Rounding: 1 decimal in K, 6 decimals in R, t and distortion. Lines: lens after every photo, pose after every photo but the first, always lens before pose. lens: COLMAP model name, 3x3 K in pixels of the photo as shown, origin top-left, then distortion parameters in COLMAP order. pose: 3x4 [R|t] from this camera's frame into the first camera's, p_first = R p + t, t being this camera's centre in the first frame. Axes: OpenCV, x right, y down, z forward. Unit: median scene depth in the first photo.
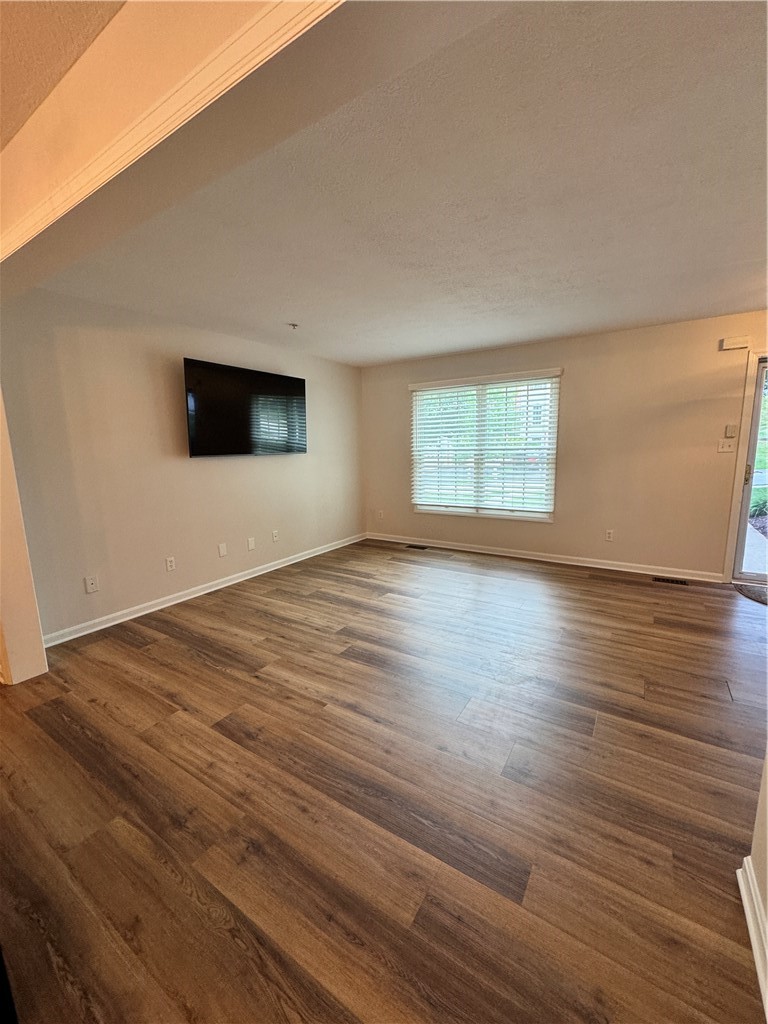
lens RADIAL K [[408.2, 0, 385.0], [0, 408.2, 506.8], [0, 0, 1]] dist [-0.006633, 0.000811]
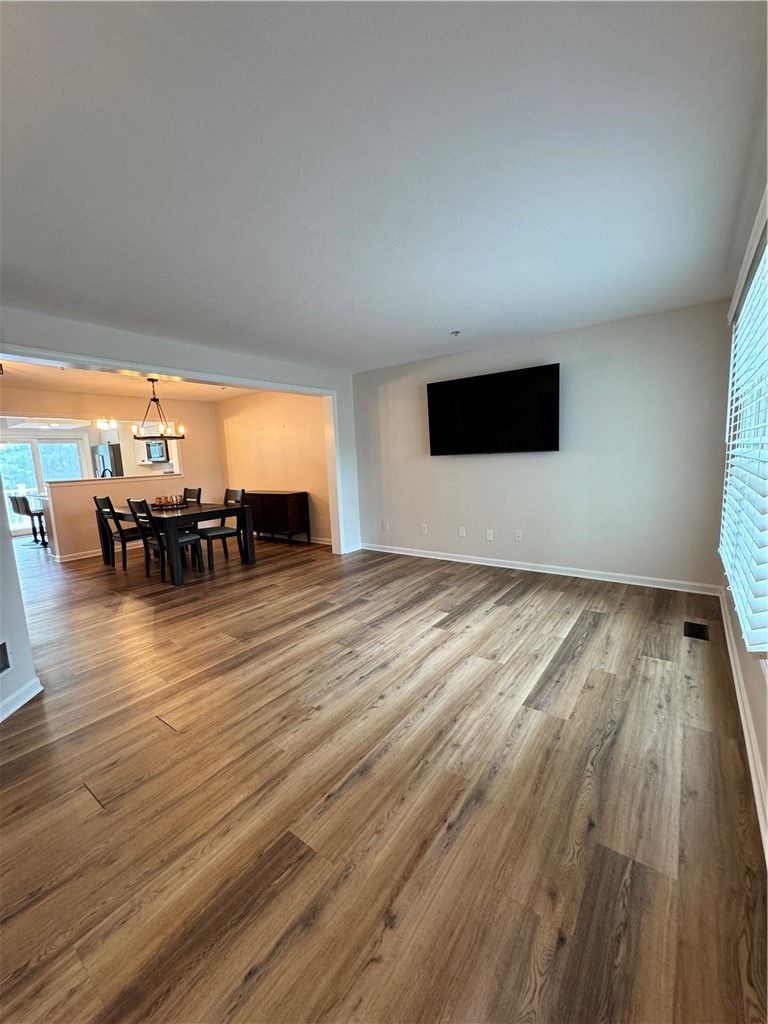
lens RADIAL K [[408.2, 0, 386.5], [0, 408.2, 508.0], [0, 0, 1]] dist [-0.006633, 0.000811]
pose [[-0.059877, 0.148384, -0.987115, 0.904085], [-0.107757, 0.982150, 0.154174, -0.142687], [0.992372, 0.115600, -0.042819, 0.923964]]
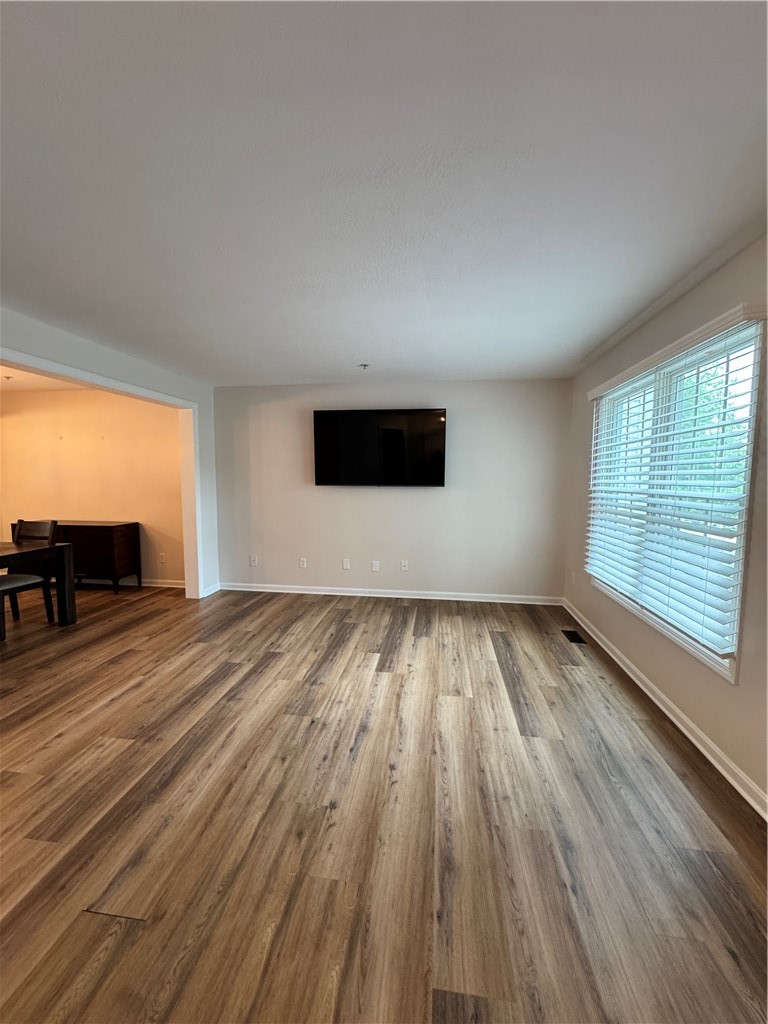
lens RADIAL K [[408.2, 0, 385.7], [0, 408.2, 504.9], [0, 0, 1]] dist [-0.006633, 0.000811]
pose [[0.426612, 0.084180, -0.900509, 0.789618], [-0.150764, 0.988347, 0.020967, -0.118767], [0.891781, 0.126819, 0.434332, 0.636898]]
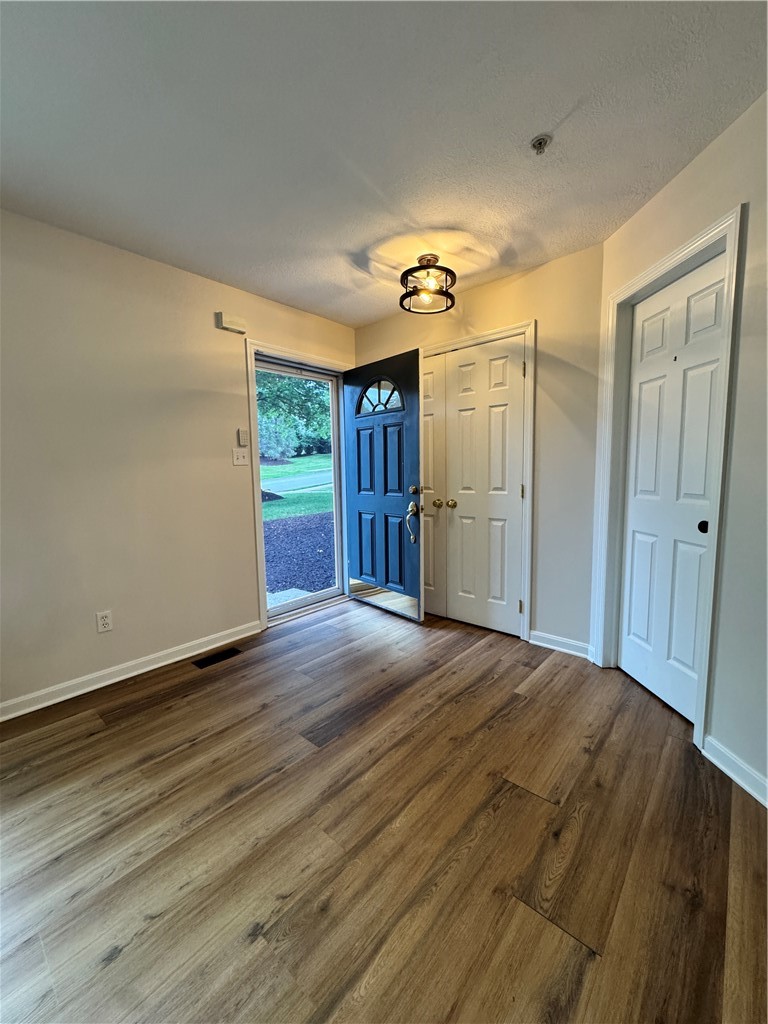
lens RADIAL K [[408.2, 0, 384.1], [0, 408.2, 514.5], [0, 0, 1]] dist [-0.006633, 0.000811]
pose [[0.150093, -0.087061, 0.984831, 0.117482], [0.163121, 0.984644, 0.062184, -0.048631], [-0.975122, 0.151313, 0.161989, 0.651415]]
